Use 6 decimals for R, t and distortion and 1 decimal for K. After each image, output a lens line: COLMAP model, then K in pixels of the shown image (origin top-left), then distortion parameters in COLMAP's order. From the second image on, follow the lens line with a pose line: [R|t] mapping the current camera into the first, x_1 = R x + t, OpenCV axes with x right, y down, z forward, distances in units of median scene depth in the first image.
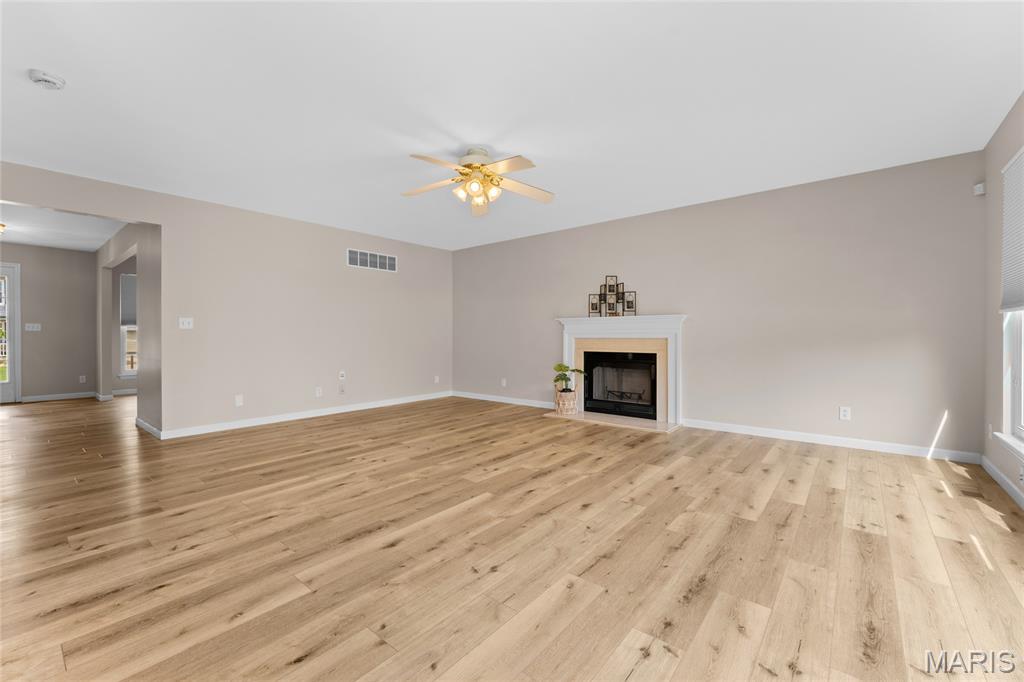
lens RADIAL K [[421.3, 0, 512.0], [0, 421.3, 341.0], [0, 0, 1]] dist [-0.001459, -0.000108]
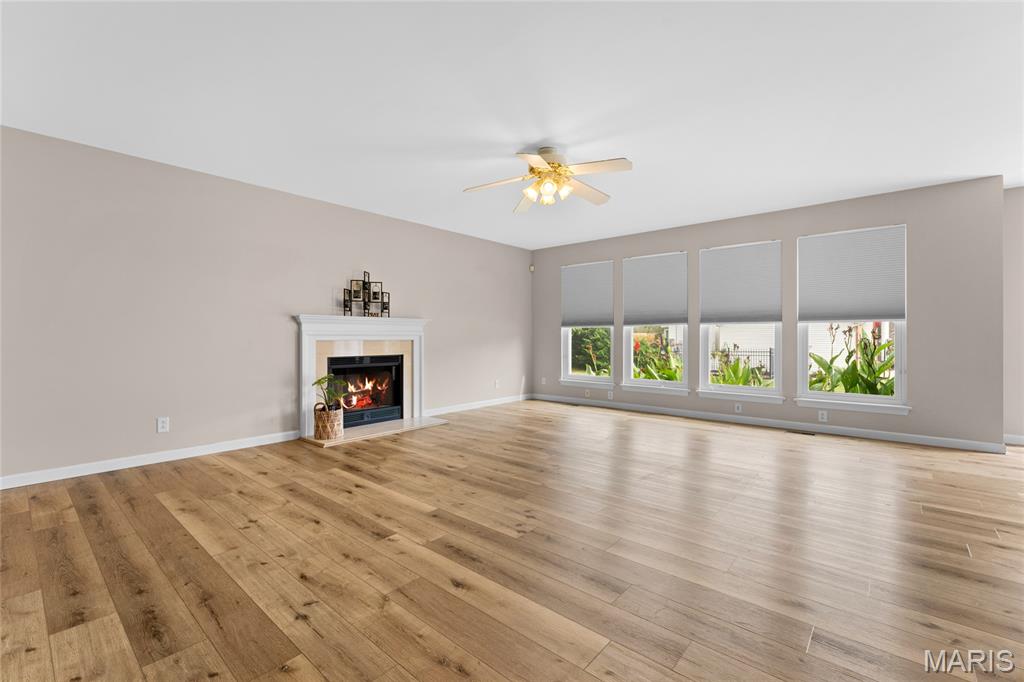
lens RADIAL K [[421.8, 0, 512.0], [0, 421.8, 341.0], [0, 0, 1]] dist [-0.049194, 0.000042]
pose [[0.044542, 0.003674, 0.999001, -0.669156], [0.026915, 0.999626, -0.004876, 0.007279], [-0.998645, 0.027105, 0.044427, 0.672459]]
